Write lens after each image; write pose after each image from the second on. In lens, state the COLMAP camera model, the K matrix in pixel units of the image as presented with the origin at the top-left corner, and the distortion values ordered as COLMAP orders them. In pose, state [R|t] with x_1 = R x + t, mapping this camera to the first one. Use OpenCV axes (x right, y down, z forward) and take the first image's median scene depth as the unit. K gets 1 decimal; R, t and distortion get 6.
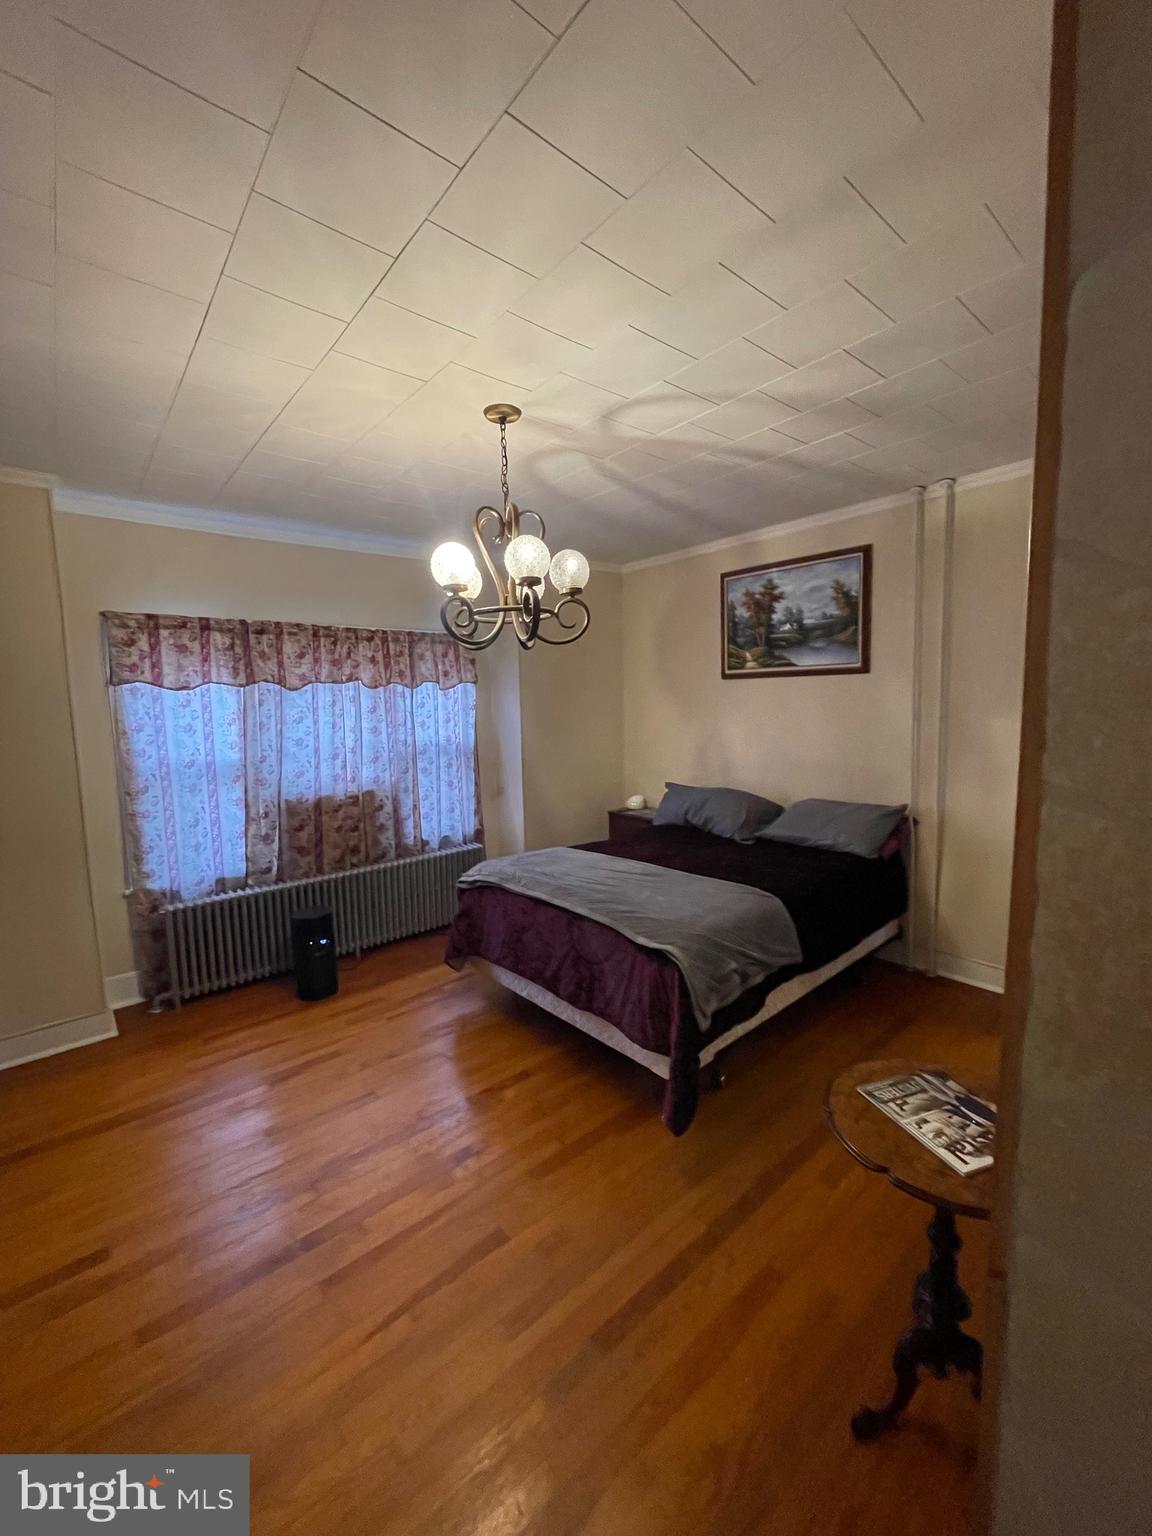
lens RADIAL K [[617.7, 0, 577.2], [0, 617.7, 763.8], [0, 0, 1]] dist [-0.001118, 0.000816]
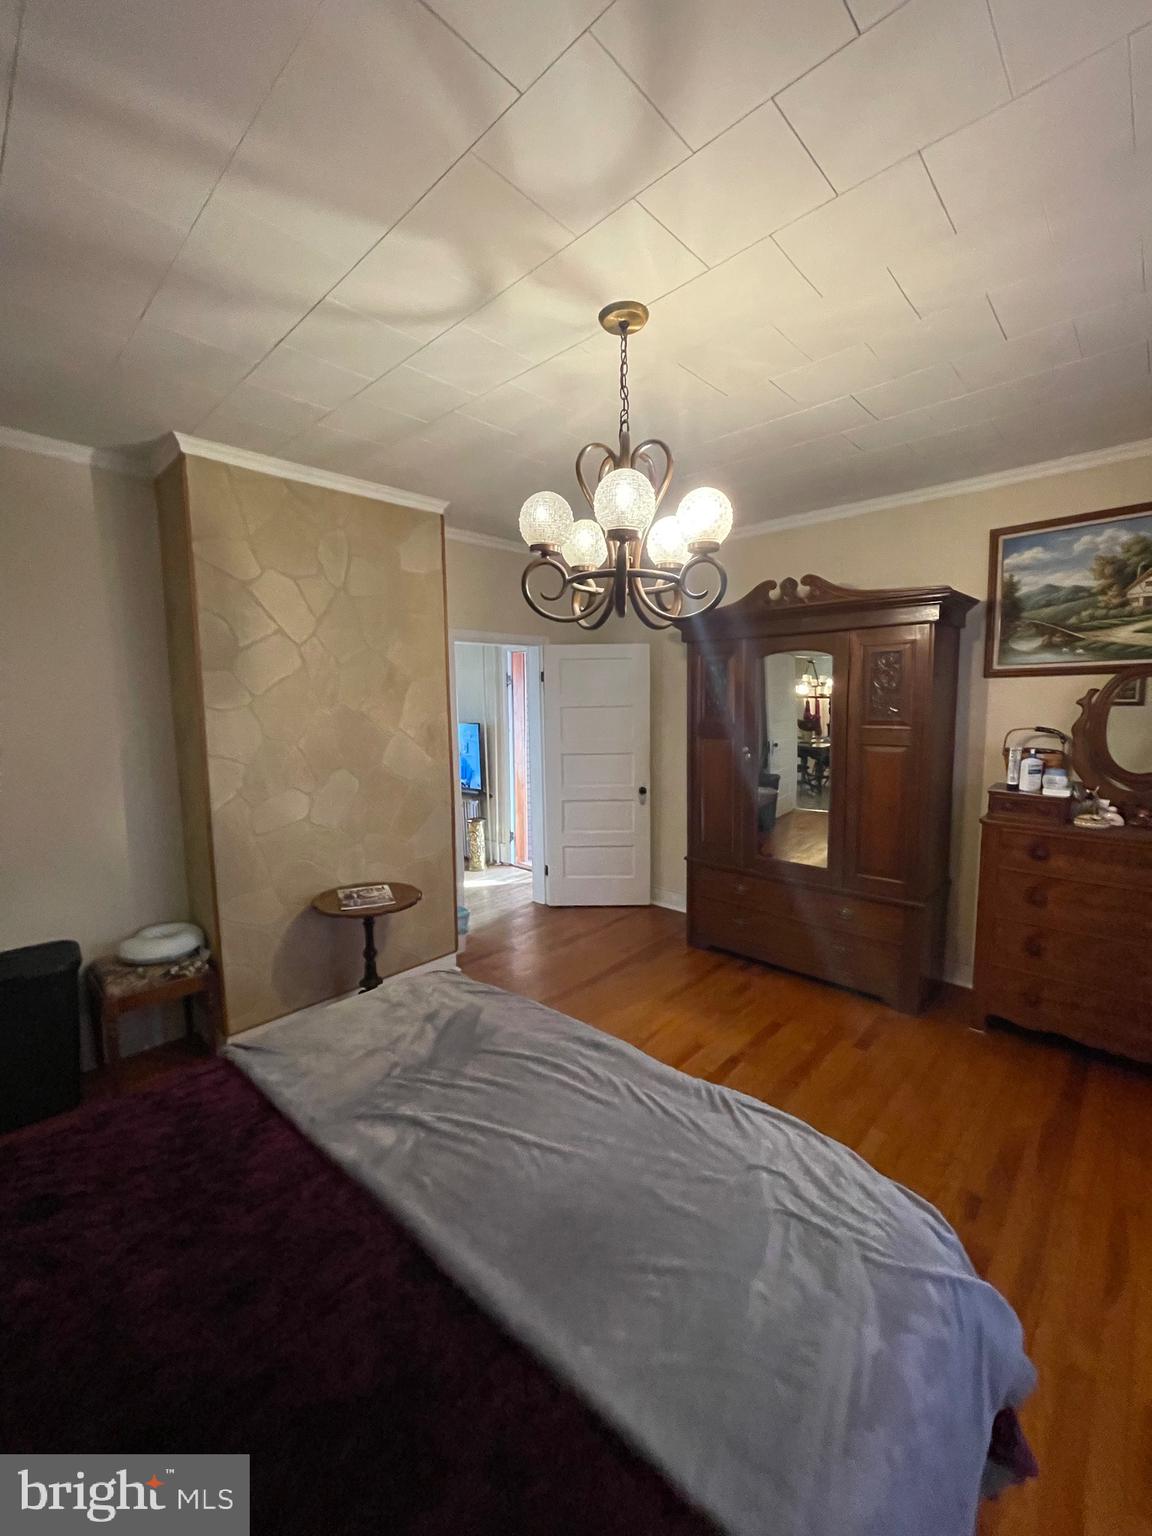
lens RADIAL K [[617.7, 0, 568.8], [0, 617.7, 763.2], [0, 0, 1]] dist [-0.001118, 0.000816]
pose [[-0.994001, 0.050042, -0.097252, 0.029203], [0.027711, 0.975405, 0.218670, -0.120909], [0.105803, 0.214663, -0.970940, 1.110691]]
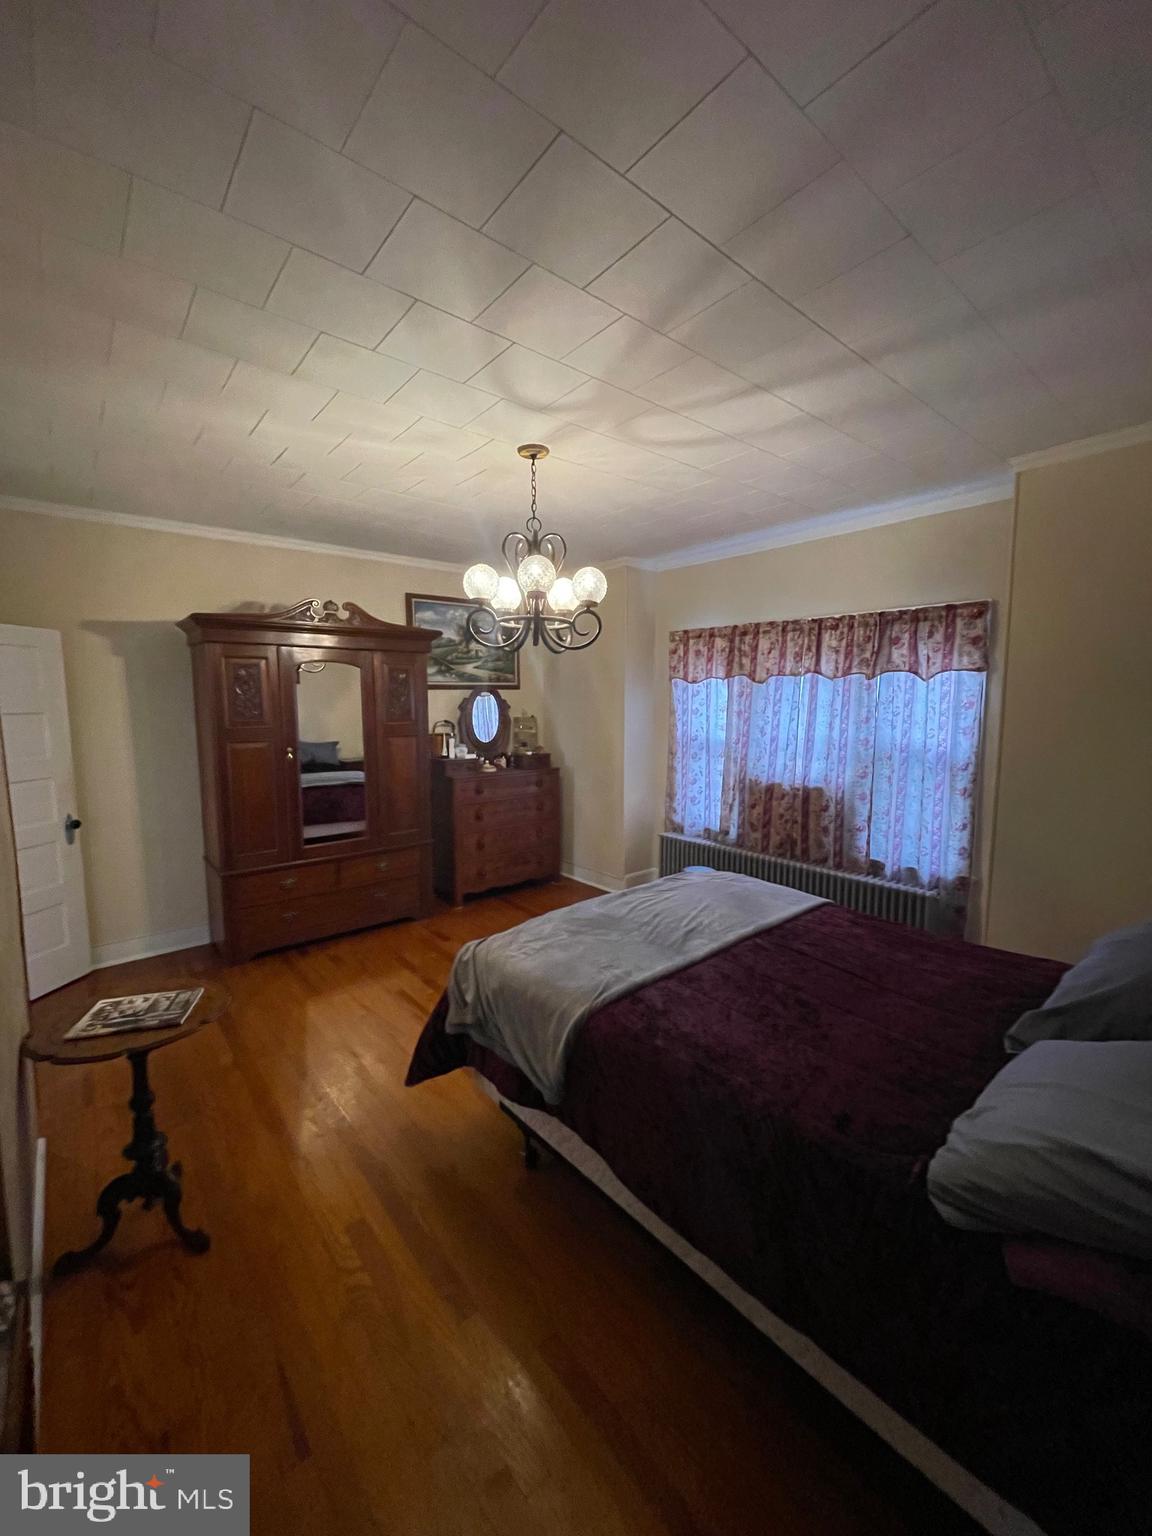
lens RADIAL K [[617.7, 0, 577.7], [0, 617.7, 763.7], [0, 0, 1]] dist [-0.001118, 0.000816]
pose [[-0.017069, 0.132048, -0.991096, 0.671614], [-0.104362, 0.985591, 0.133112, -0.089399], [0.994393, 0.105704, -0.003042, 0.690974]]
